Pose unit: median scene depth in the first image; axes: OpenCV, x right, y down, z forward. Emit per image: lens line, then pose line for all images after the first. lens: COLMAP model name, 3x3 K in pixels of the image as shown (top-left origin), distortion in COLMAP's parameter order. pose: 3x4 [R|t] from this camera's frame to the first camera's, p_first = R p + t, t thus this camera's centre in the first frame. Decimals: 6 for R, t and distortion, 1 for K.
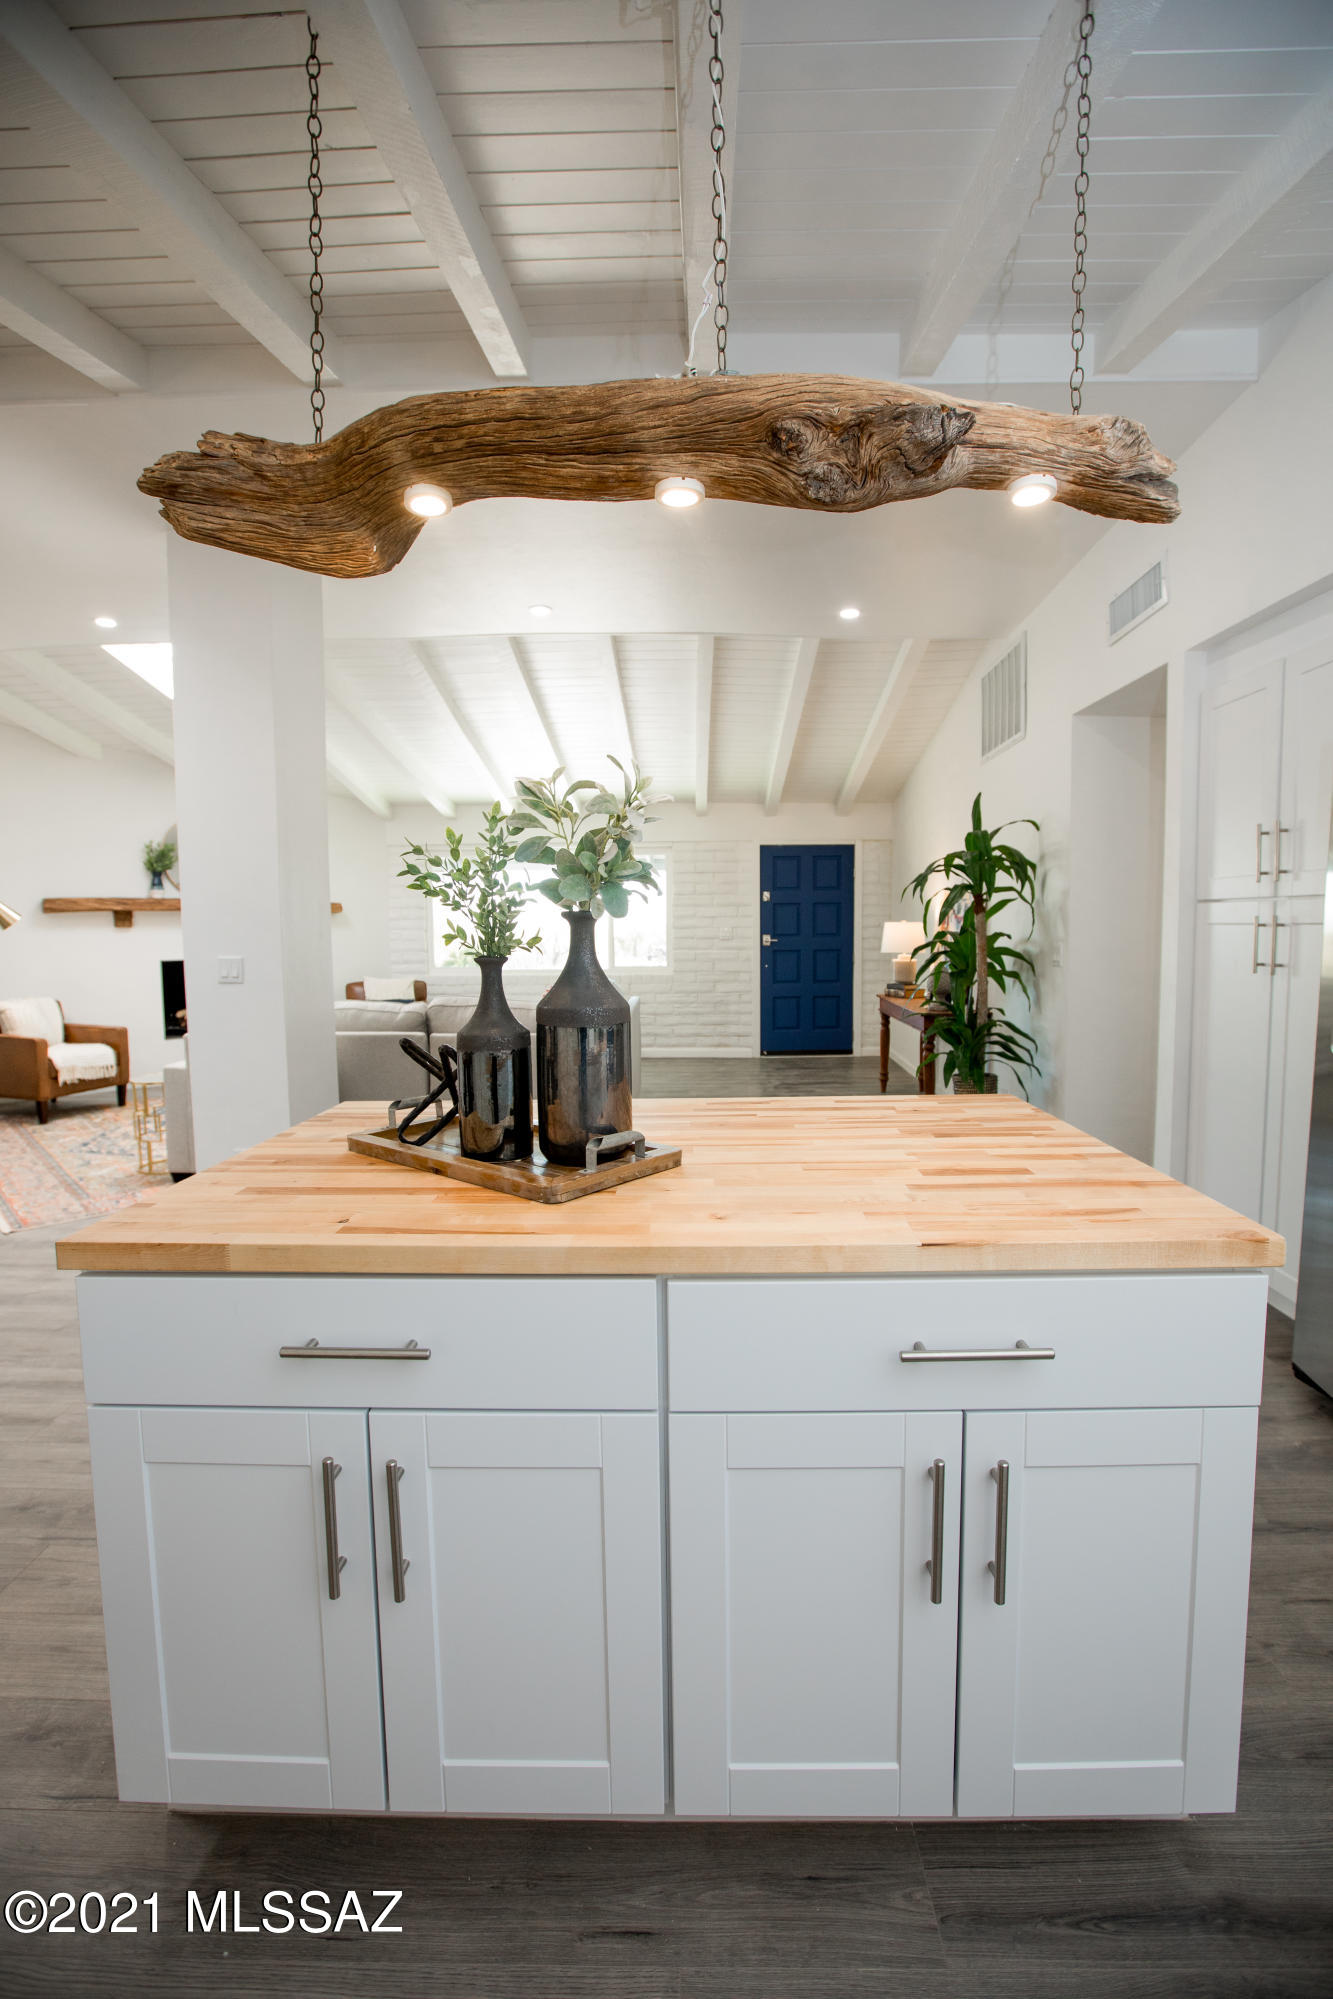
lens RADIAL K [[887.5, 0, 666.5], [0, 887.5, 999.5], [0, 0, 1]] dist [-0.002043, 0.000042]
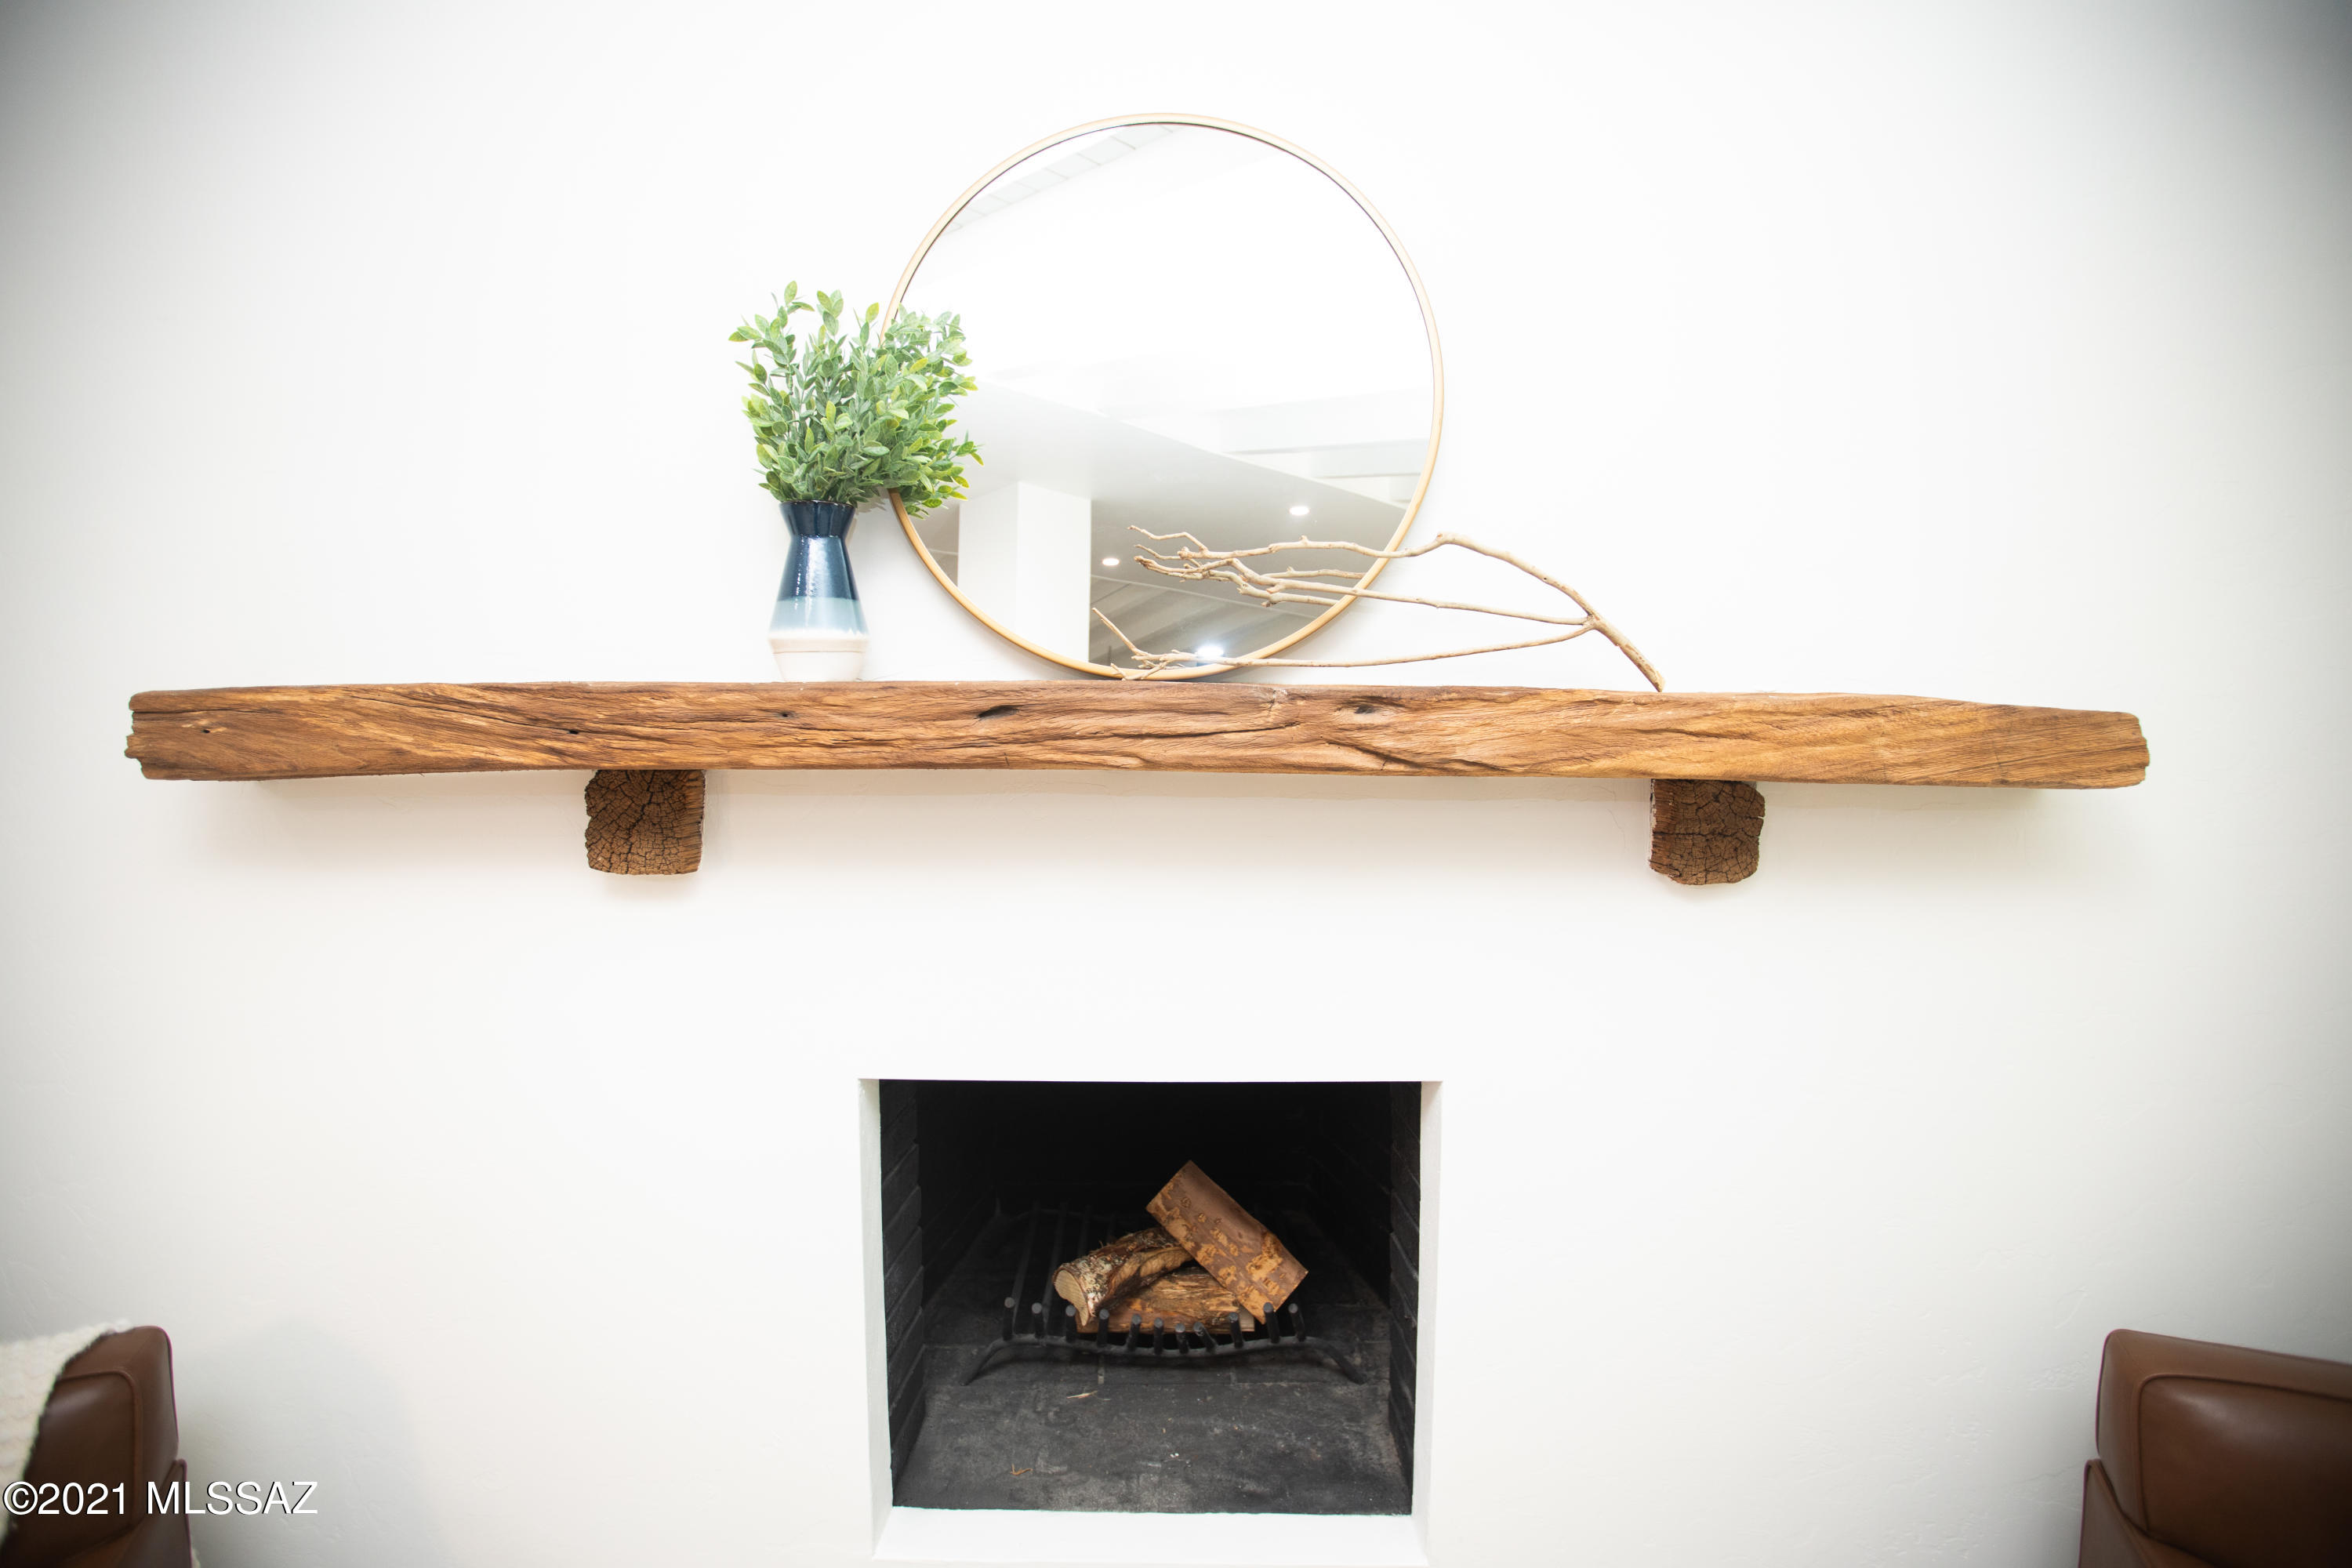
lens RADIAL K [[1071.6, 0, 1174.0], [0, 1071.6, 782.6], [0, 0, 1]] dist [-0.052648, 0.020859]
pose [[0.708395, 0.041451, -0.704598, -0.409211], [-0.071478, 0.997355, -0.013189, -0.099368], [0.702188, 0.059707, 0.709484, 0.919768]]
